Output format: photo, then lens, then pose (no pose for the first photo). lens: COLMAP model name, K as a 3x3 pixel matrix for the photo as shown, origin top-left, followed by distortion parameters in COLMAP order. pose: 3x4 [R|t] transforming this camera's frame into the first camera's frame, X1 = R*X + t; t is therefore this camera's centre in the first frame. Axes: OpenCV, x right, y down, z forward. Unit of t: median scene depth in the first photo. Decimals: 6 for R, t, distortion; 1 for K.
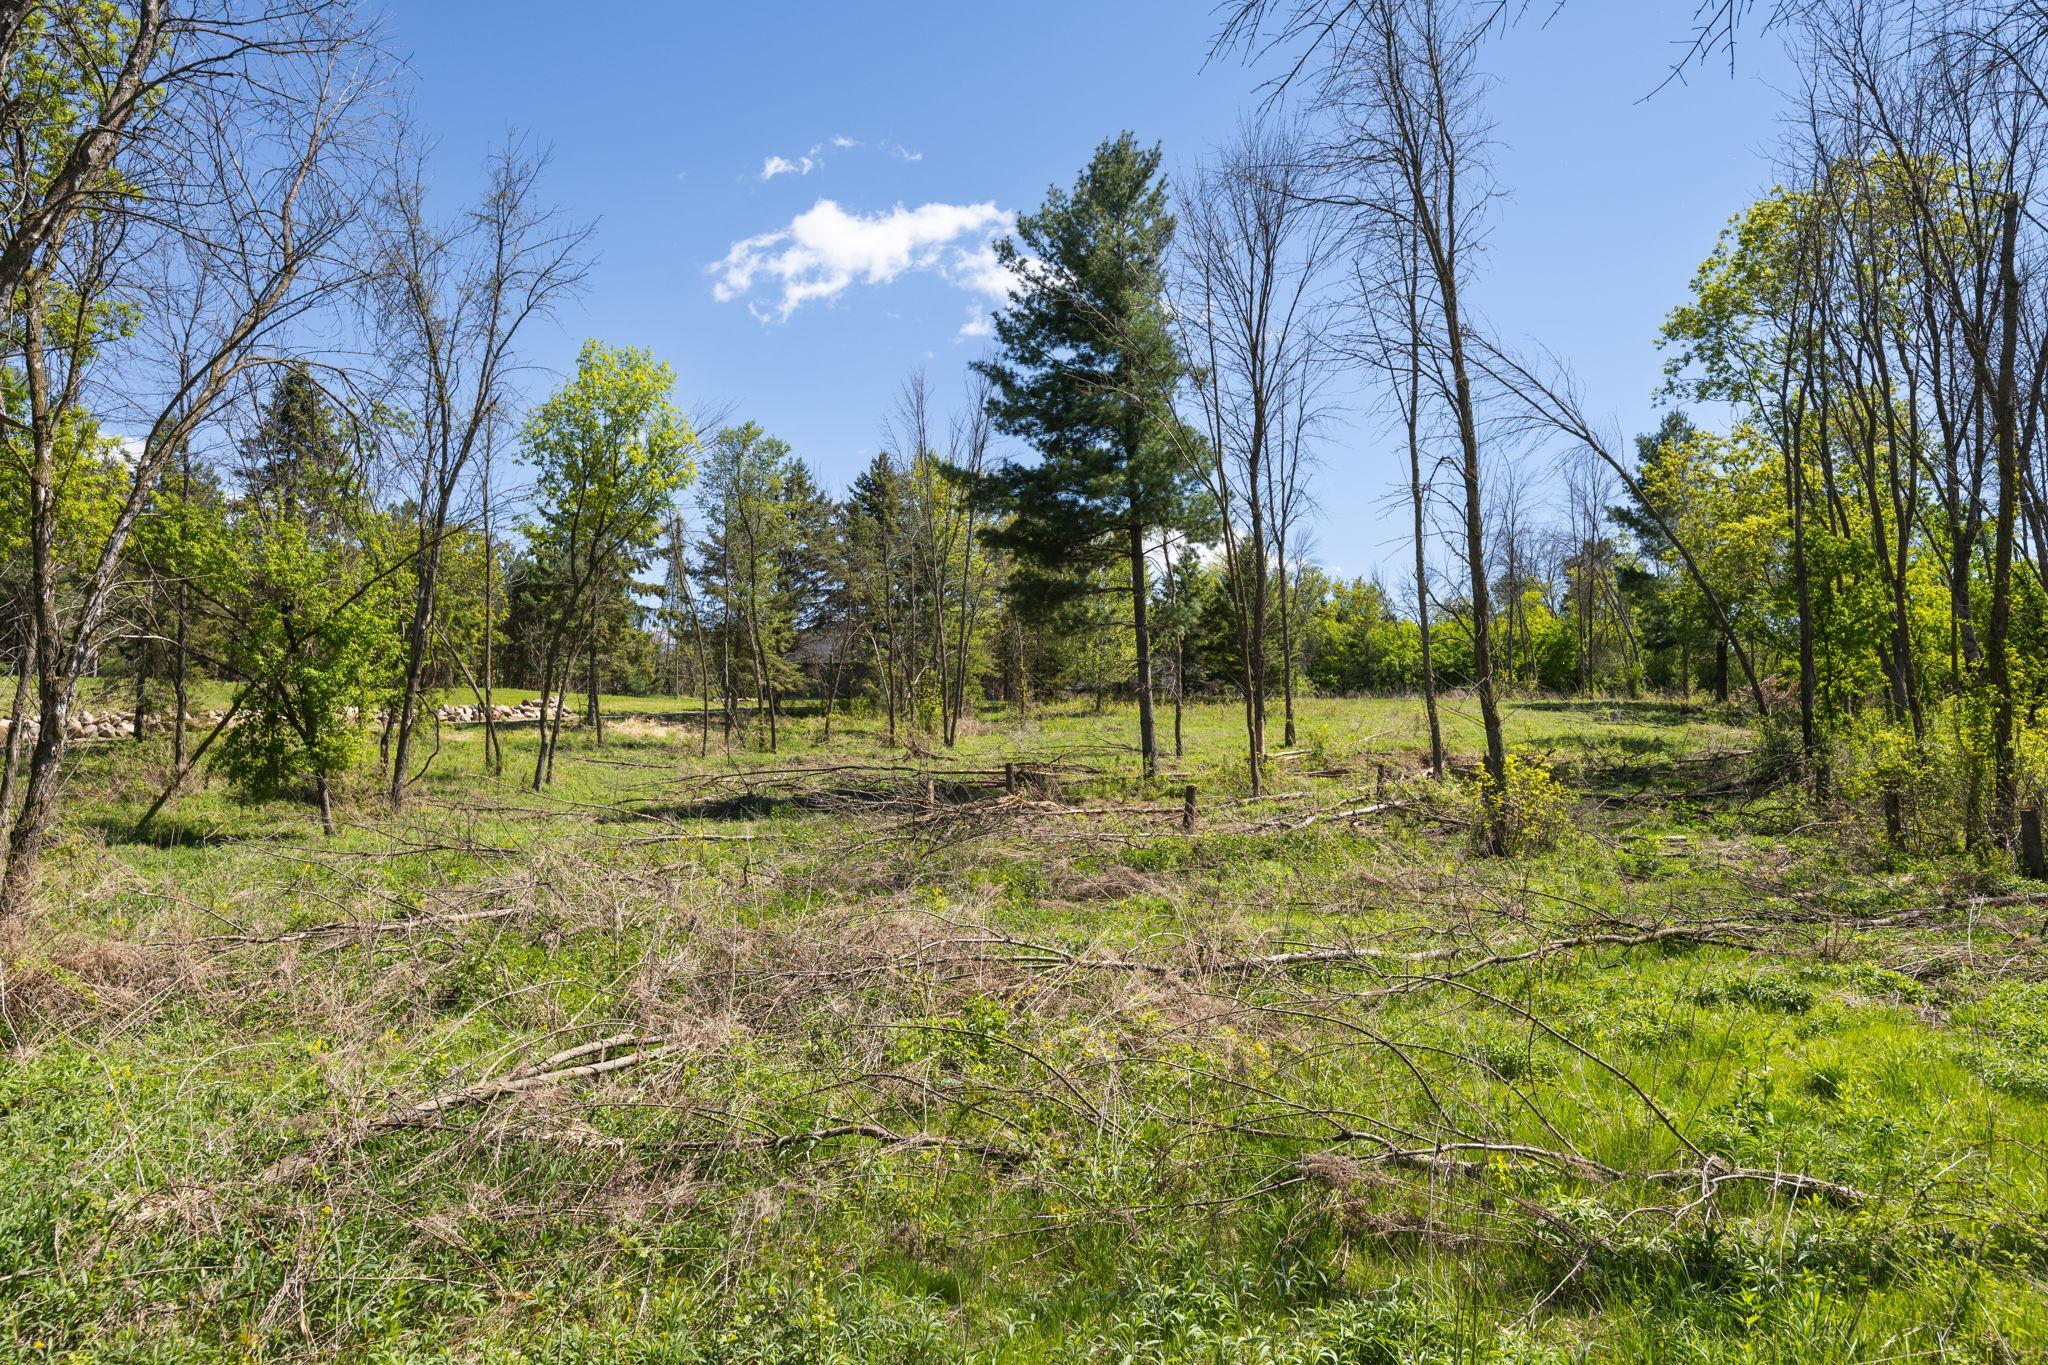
lens RADIAL K [[1367.7, 0, 1027.6], [0, 1367.7, 696.4], [0, 0, 1]] dist [-0.000802, -0.004942]
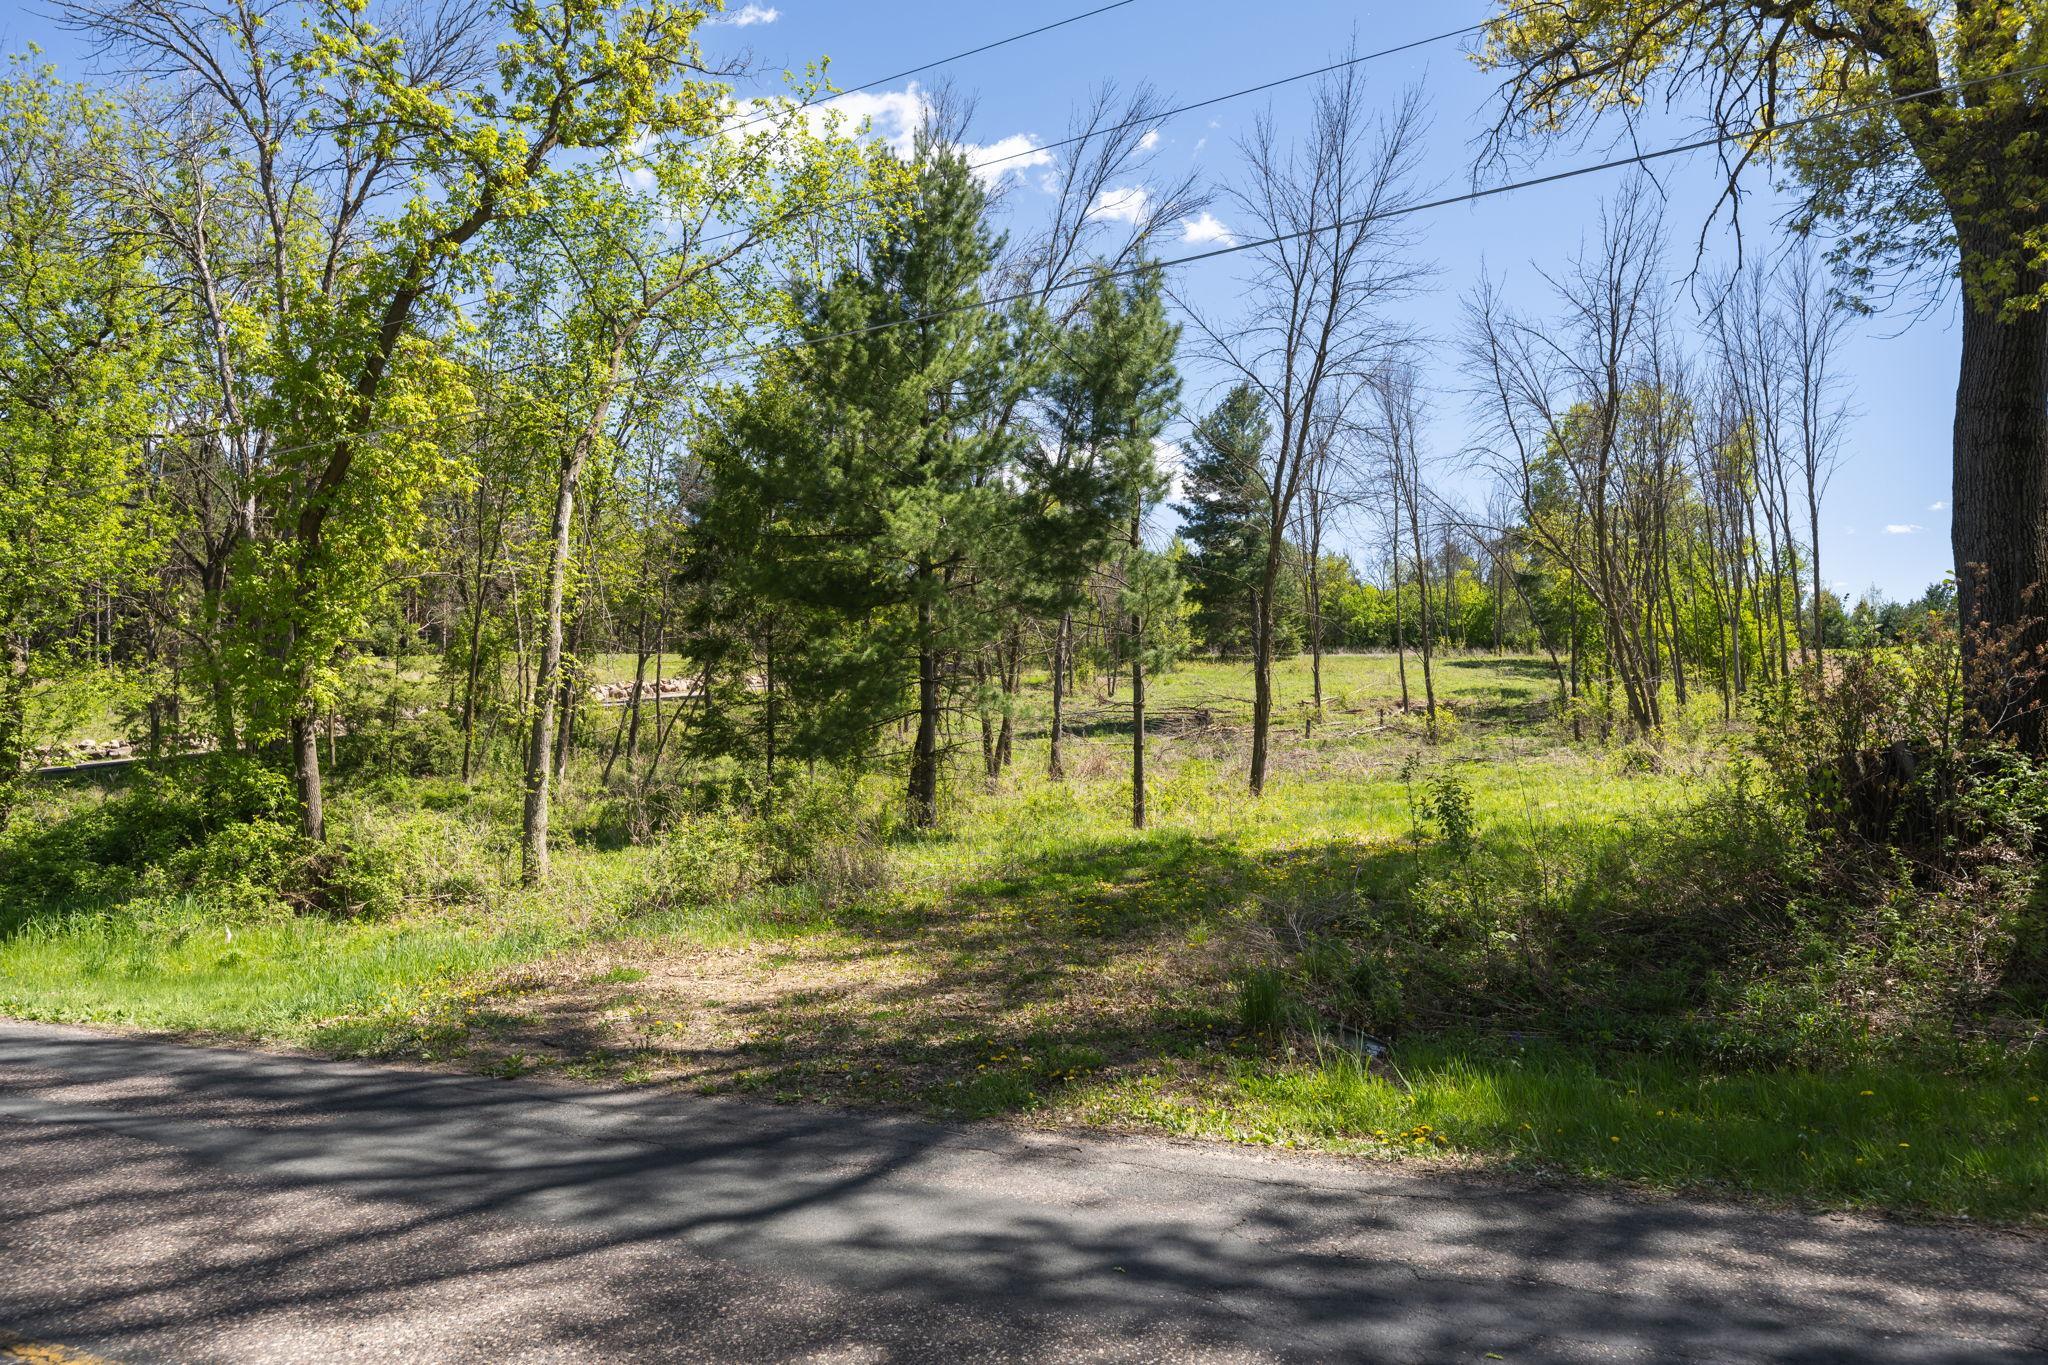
lens RADIAL K [[1367.7, 0, 1027.6], [0, 1367.7, 696.4], [0, 0, 1]] dist [-0.000802, -0.004942]
pose [[0.999300, -0.009257, 0.036252, -0.295336], [0.007411, 0.998684, 0.050748, -0.064586], [-0.036674, -0.050444, 0.998053, -0.890685]]
